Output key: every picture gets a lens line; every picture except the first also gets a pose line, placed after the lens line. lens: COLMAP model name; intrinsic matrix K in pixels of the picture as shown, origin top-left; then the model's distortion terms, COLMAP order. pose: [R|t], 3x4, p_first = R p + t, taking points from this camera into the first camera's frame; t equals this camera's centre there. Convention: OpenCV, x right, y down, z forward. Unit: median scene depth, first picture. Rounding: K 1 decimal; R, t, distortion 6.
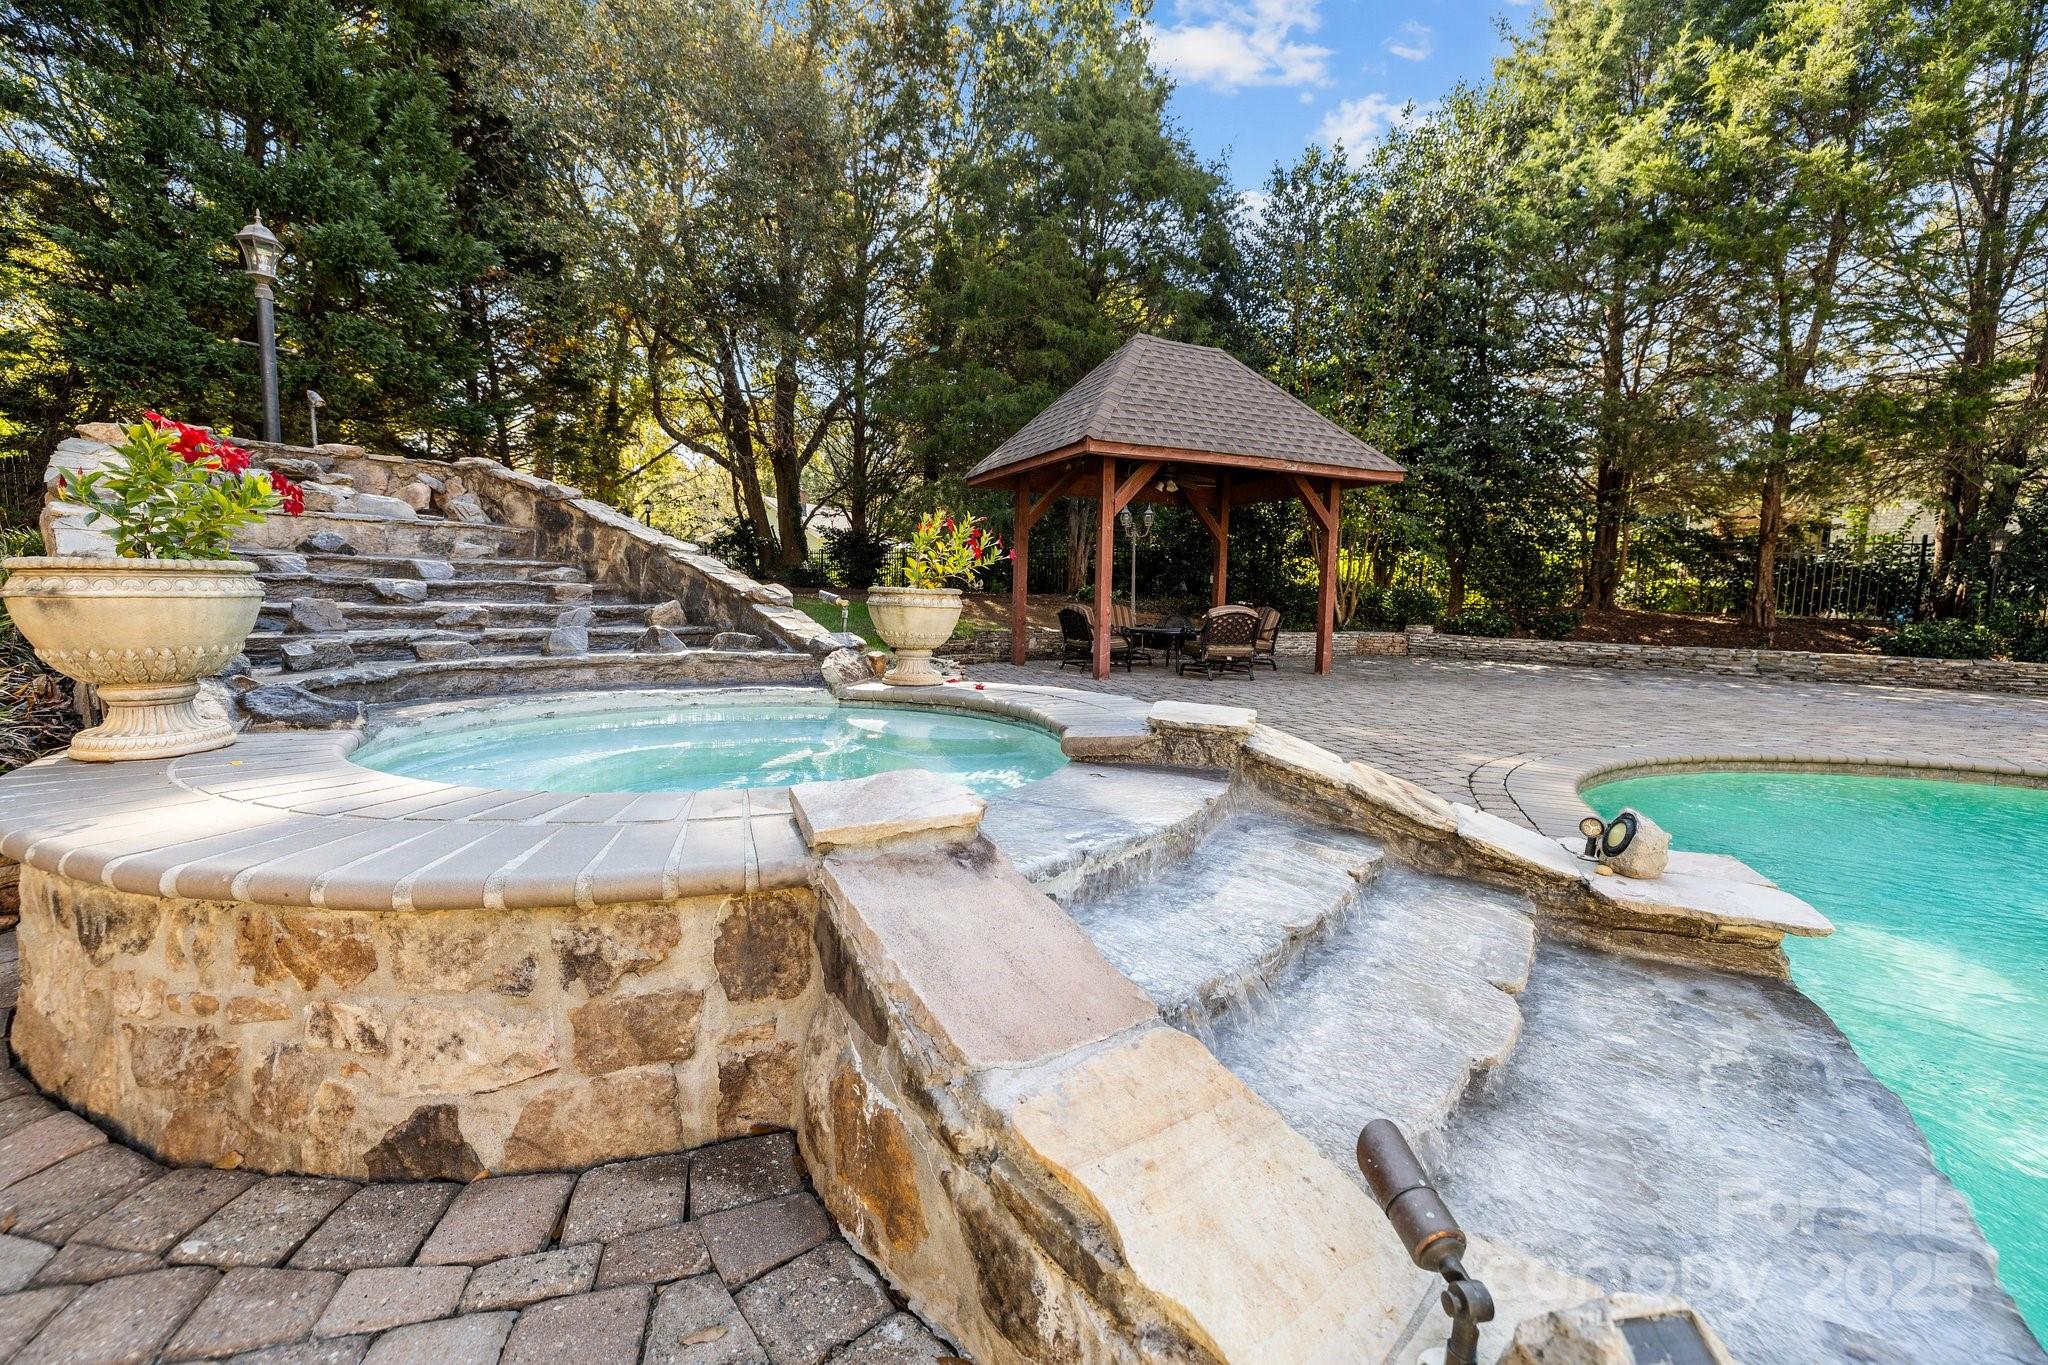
lens RADIAL K [[866.5, 0, 1020.2], [0, 866.5, 673.8], [0, 0, 1]] dist [0.002495, 0.000273]
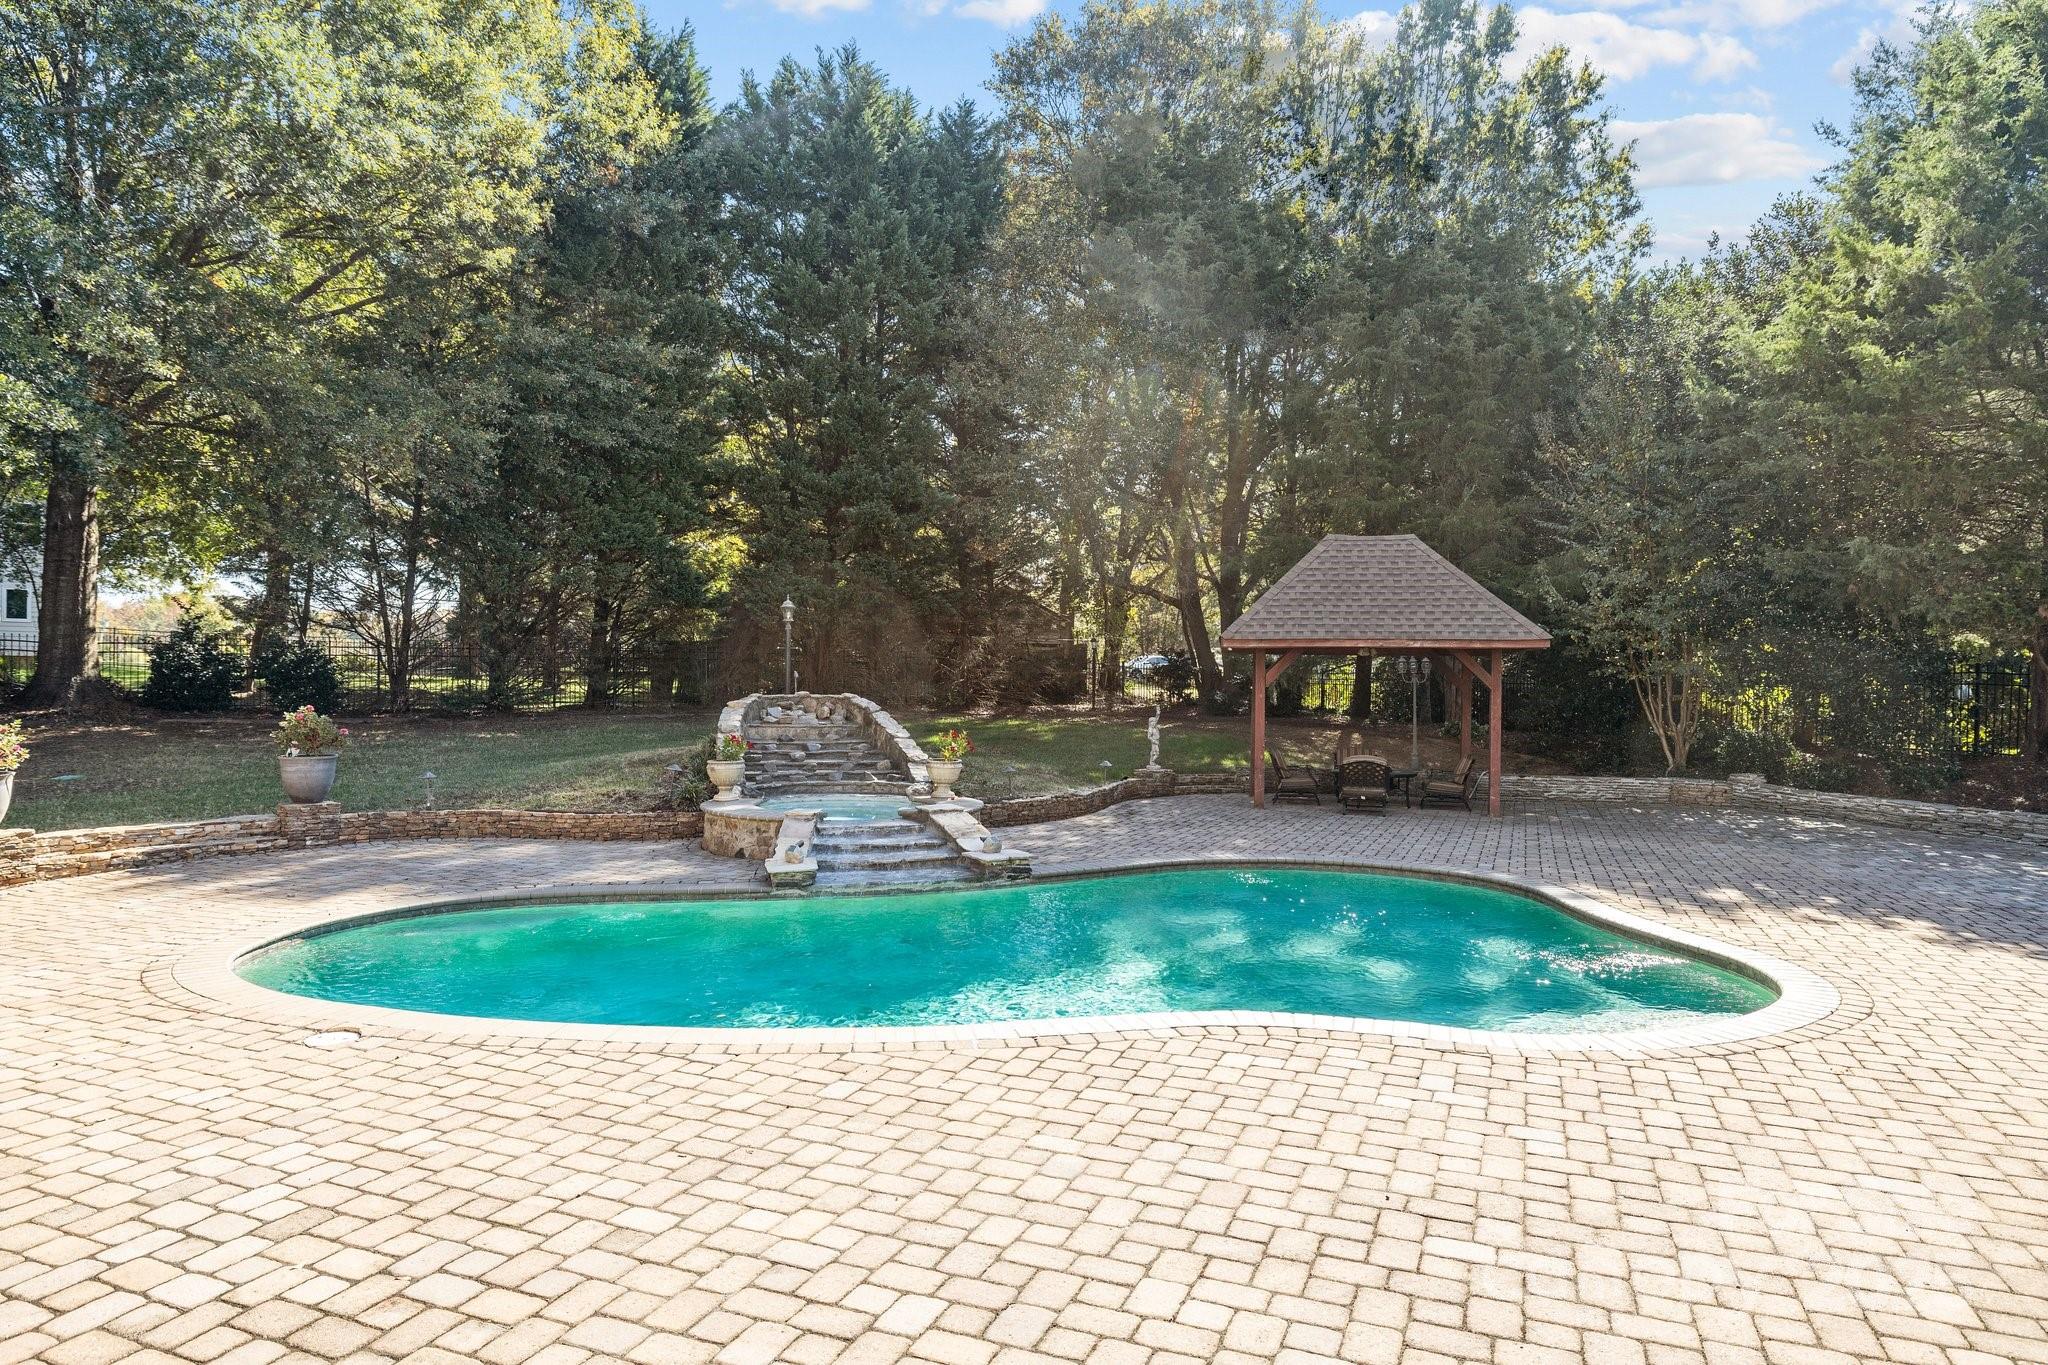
lens RADIAL K [[1195.3, 0, 1024.0], [0, 1195.3, 682.5], [0, 0, 1]] dist [-0.001717, -0.000903]
pose [[0.819828, -0.007740, -0.572558, 1.099674], [-0.047825, 0.995490, -0.081935, -0.024217], [0.570610, 0.094555, 0.815760, -0.930802]]
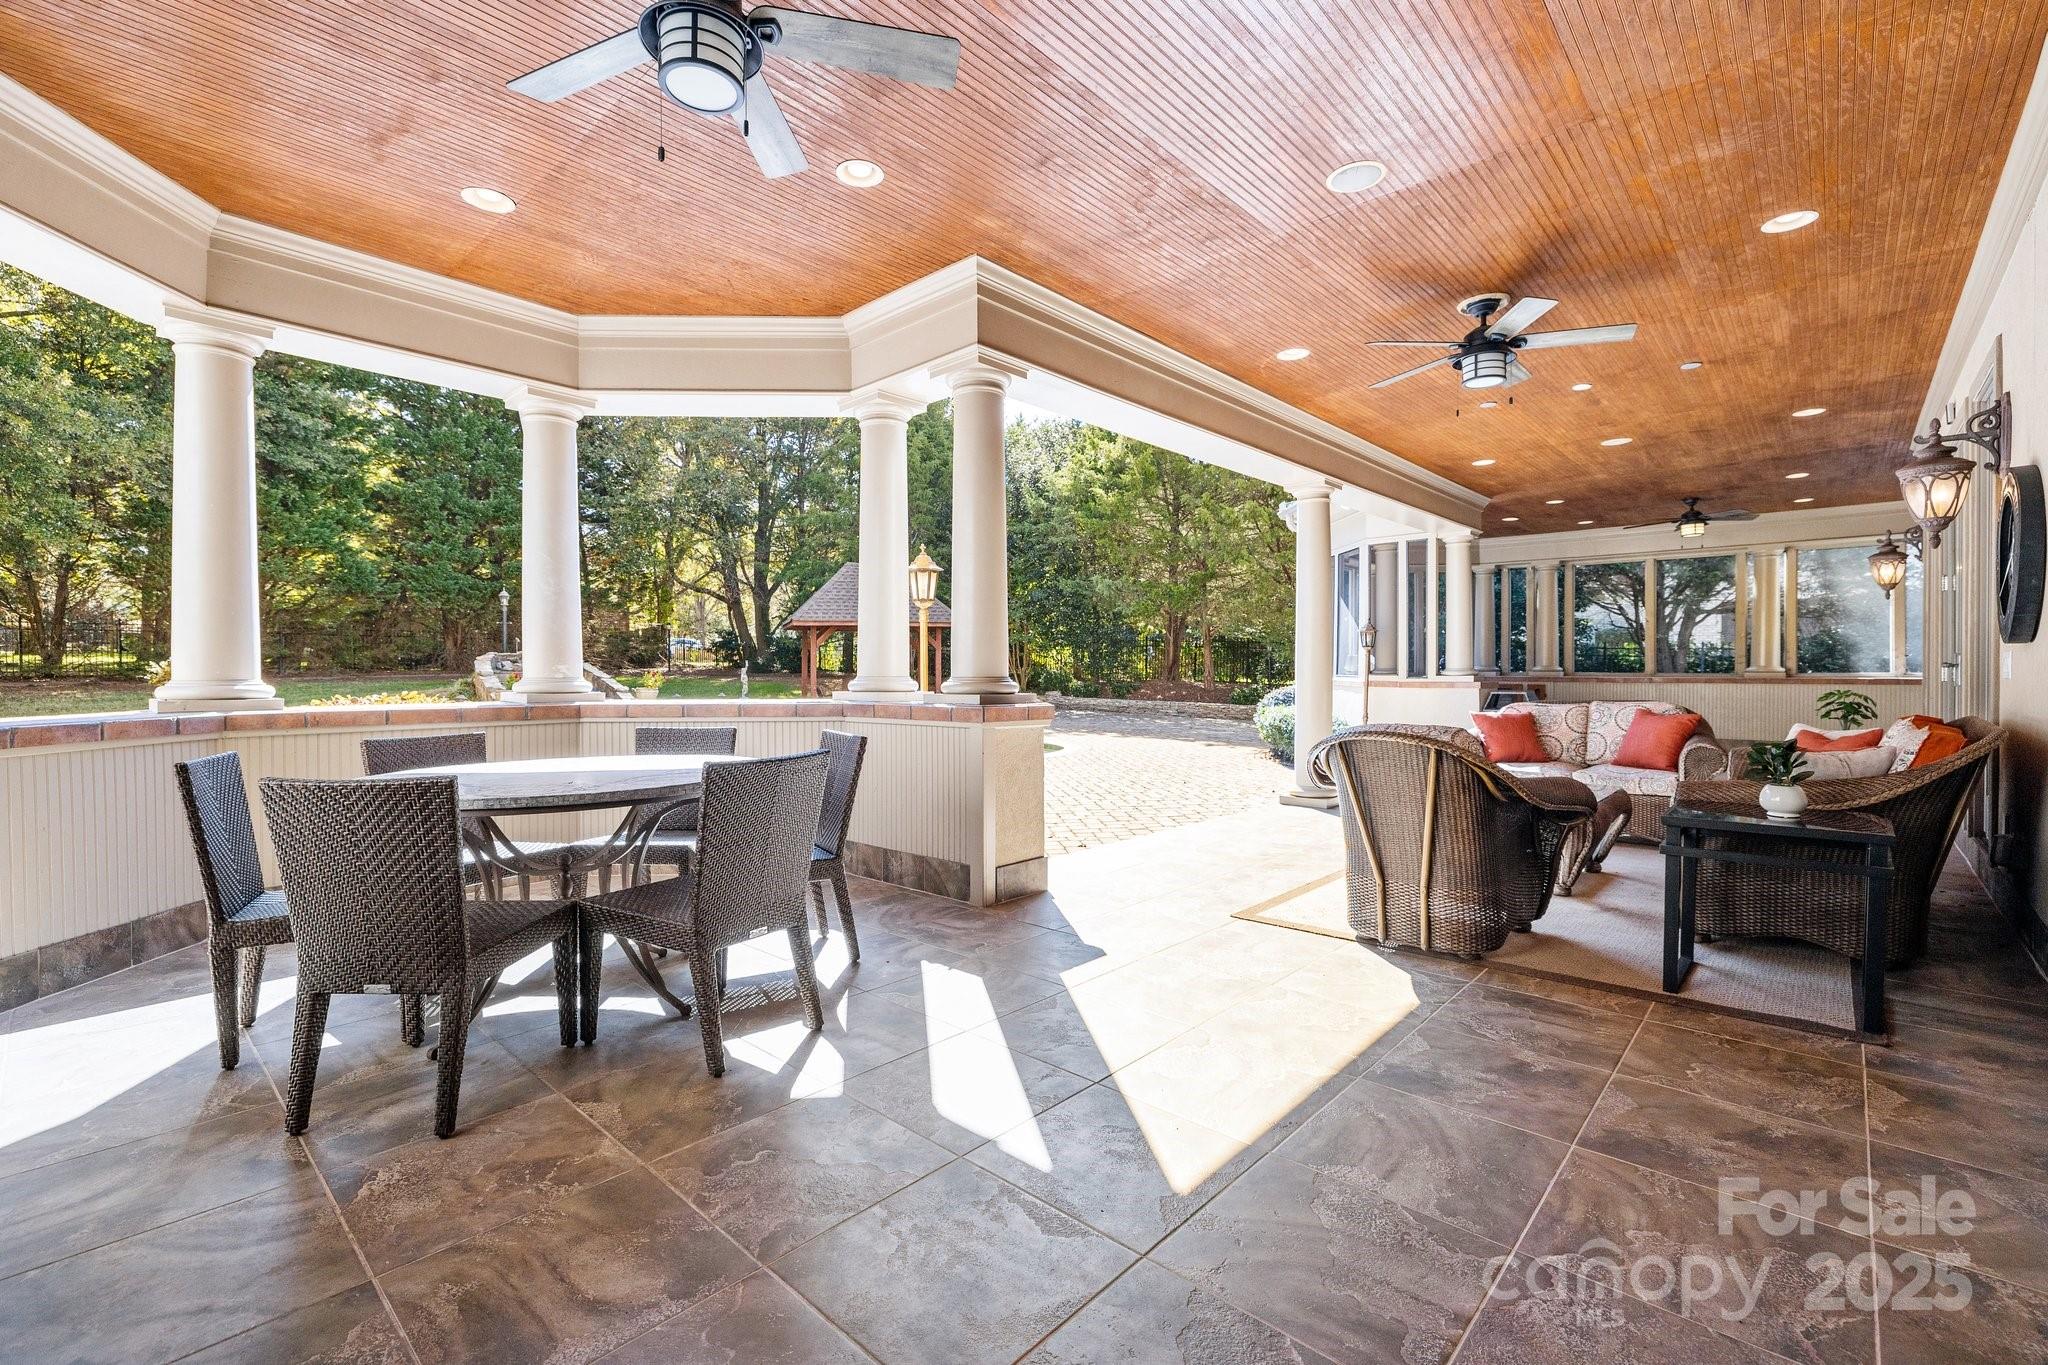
lens RADIAL K [[866.5, 0, 1020.2], [0, 866.5, 673.8], [0, 0, 1]] dist [0.002495, 0.000273]
pose [[0.994548, -0.016798, -0.102914, 1.142521], [0.009244, 0.997256, -0.073446, 0.078581], [0.103866, 0.072094, 0.991975, -1.598993]]
